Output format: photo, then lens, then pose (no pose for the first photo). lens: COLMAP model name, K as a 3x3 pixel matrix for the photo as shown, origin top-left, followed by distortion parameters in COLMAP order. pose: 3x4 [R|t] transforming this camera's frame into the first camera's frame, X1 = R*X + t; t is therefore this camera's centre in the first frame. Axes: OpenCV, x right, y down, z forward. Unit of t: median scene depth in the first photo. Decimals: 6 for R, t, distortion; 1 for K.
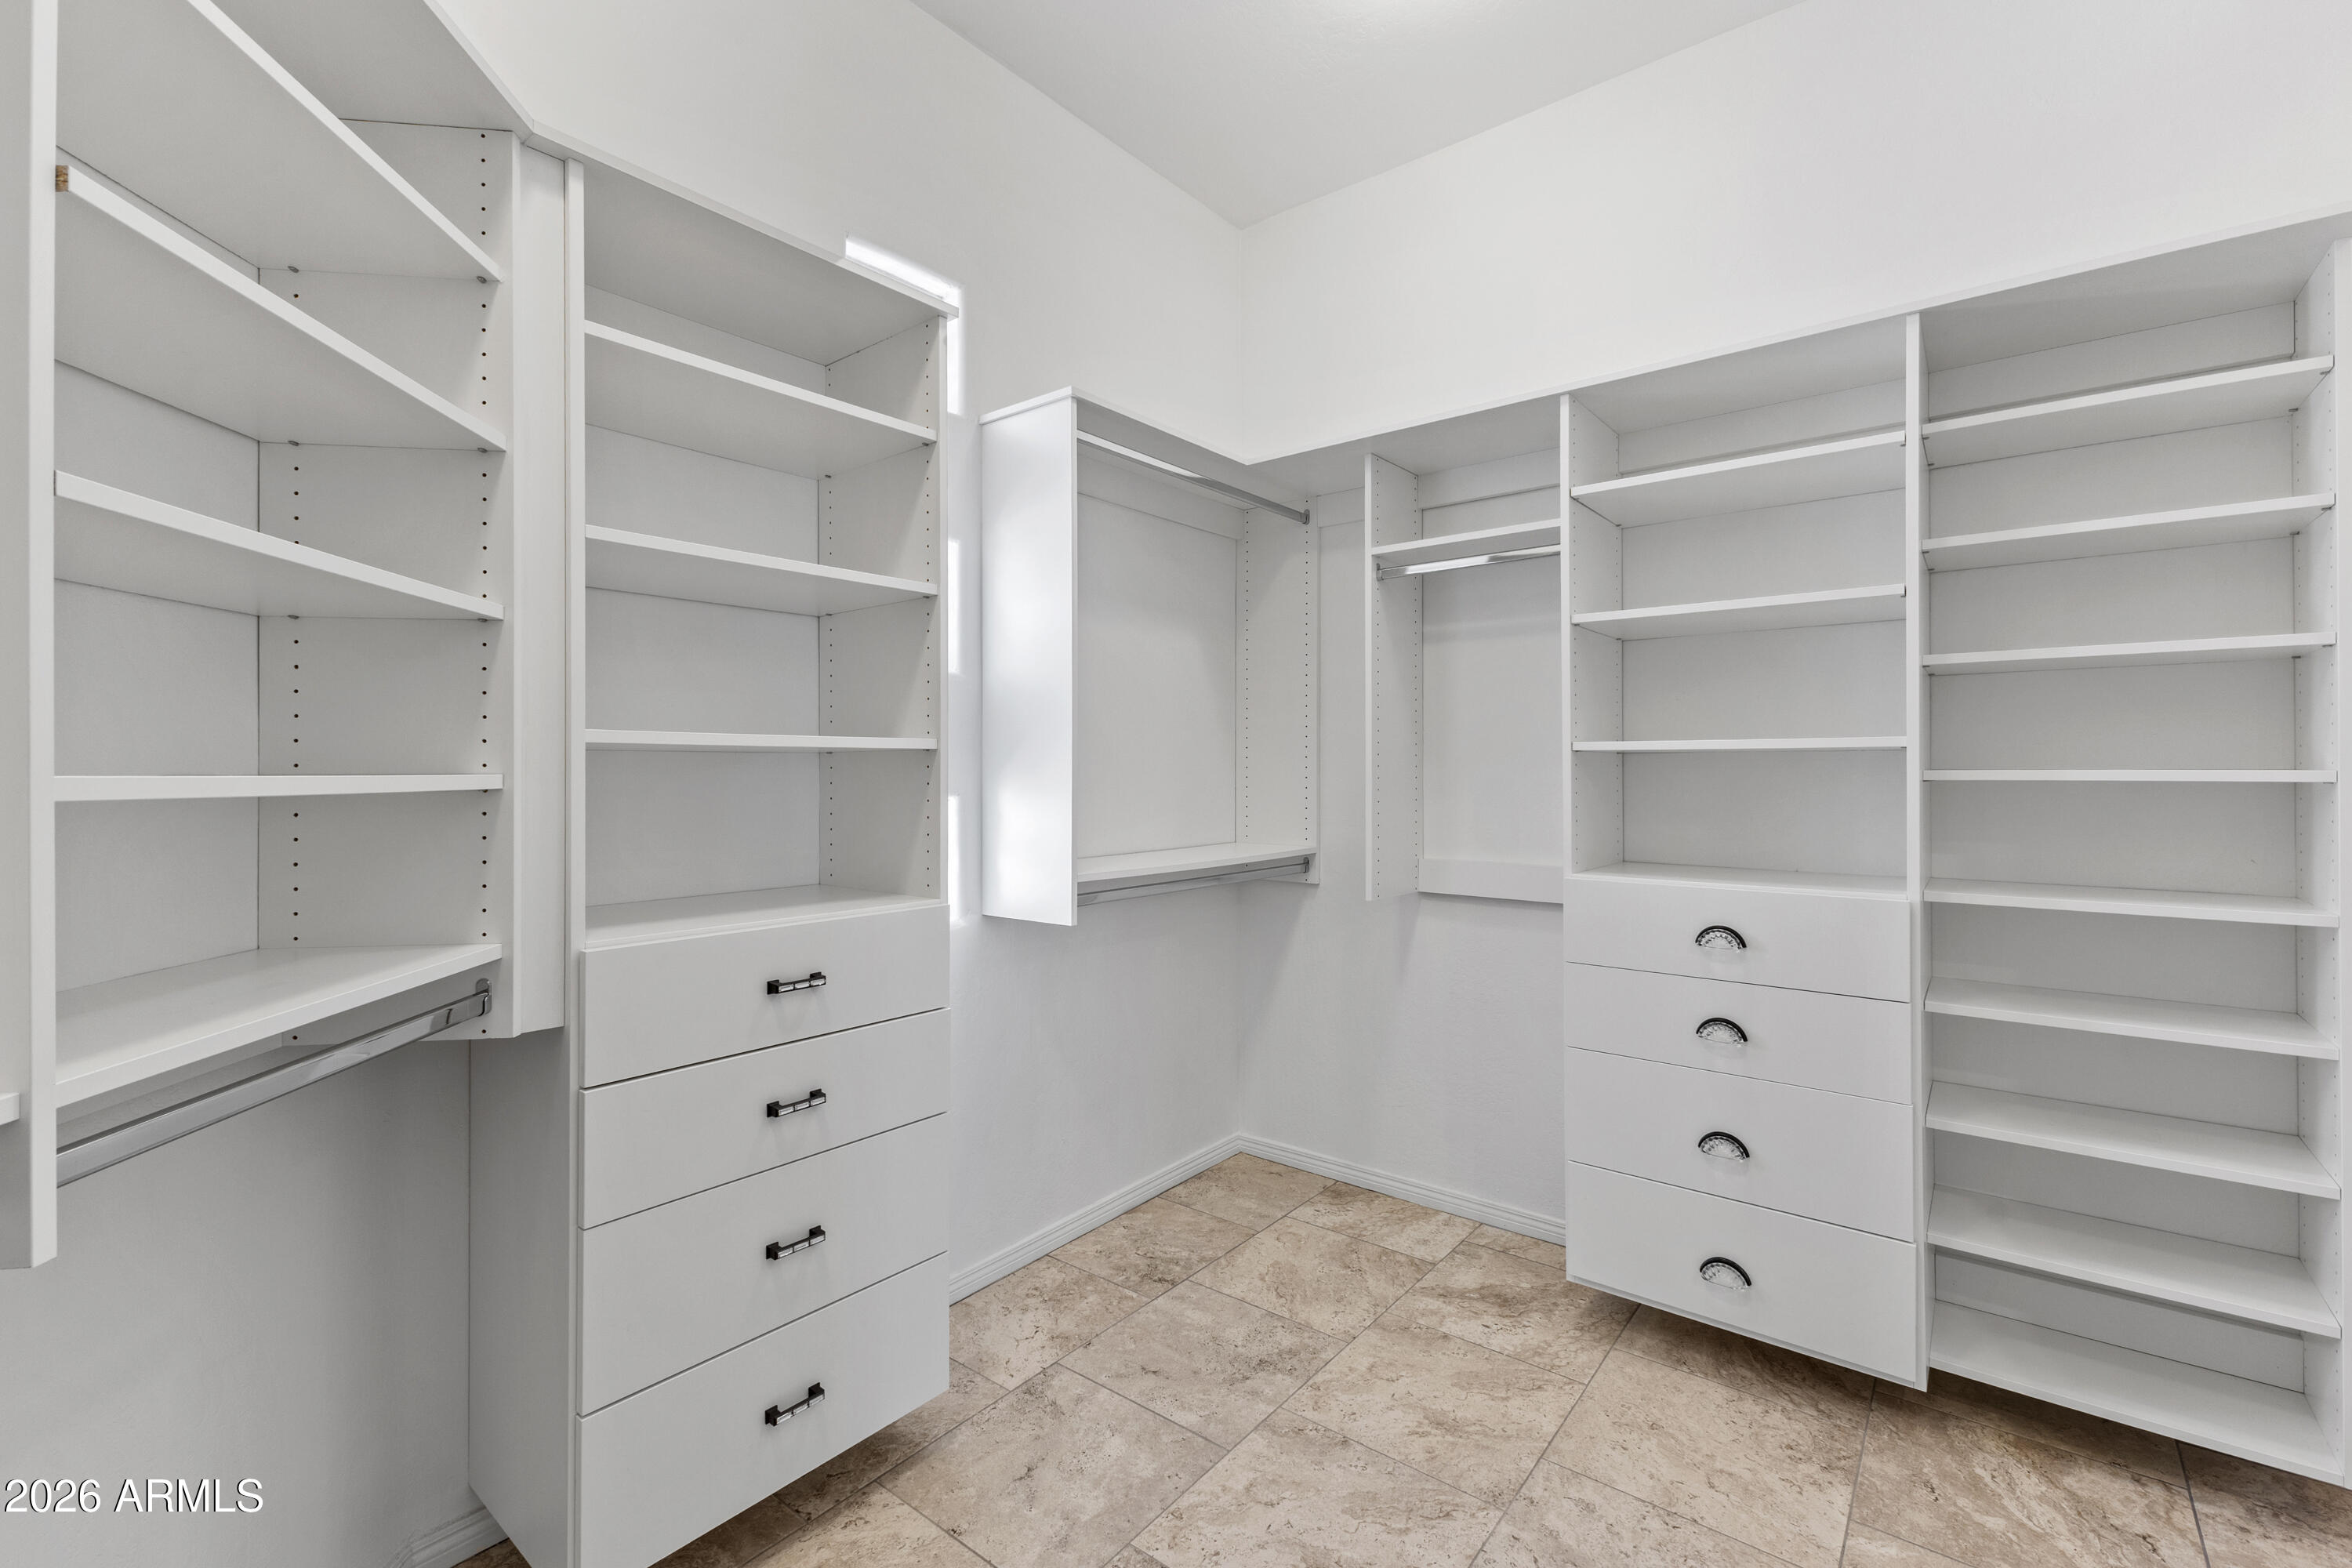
lens RADIAL K [[1017.5, 0, 1181.0], [0, 1017.5, 774.4], [0, 0, 1]] dist [0.009371, 0.000294]
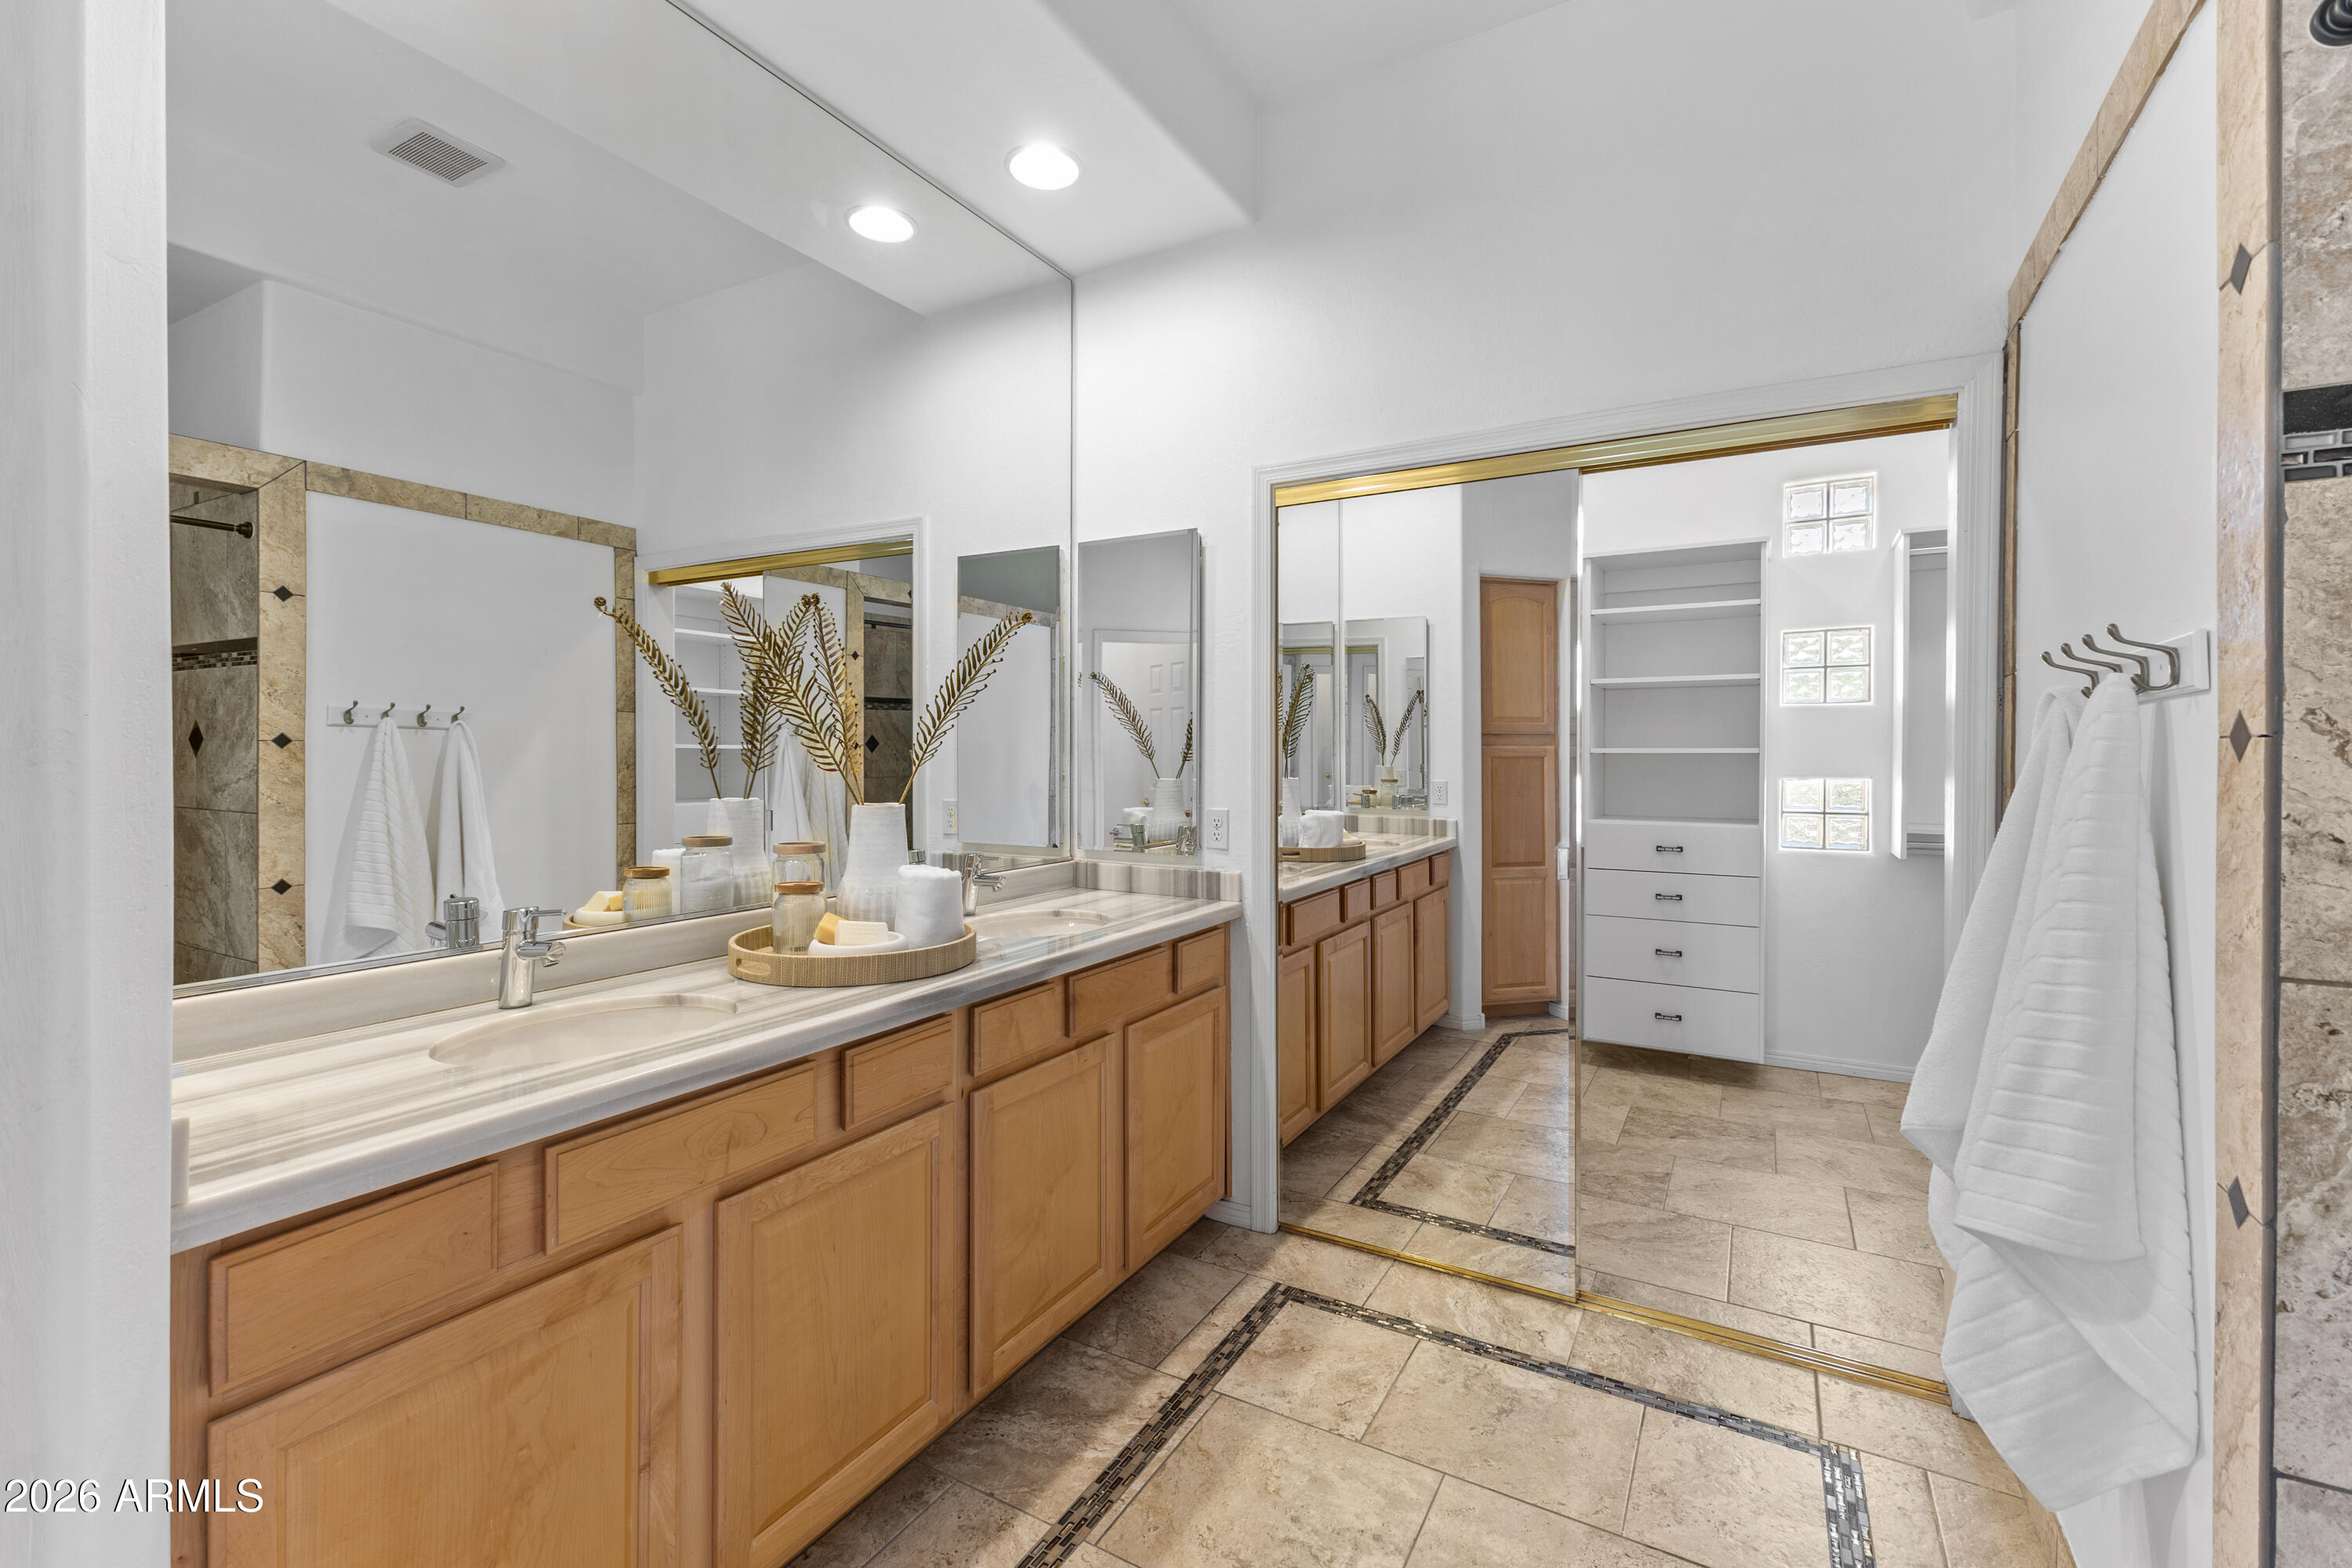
lens RADIAL K [[1017.5, 0, 1178.9], [0, 1017.5, 766.1], [0, 0, 1]] dist [0.009371, 0.000294]
pose [[0.157494, 0.015237, -0.987402, 1.752235], [-0.007636, 0.999870, 0.014211, -0.024388], [0.987490, 0.005301, 0.157590, -0.542302]]
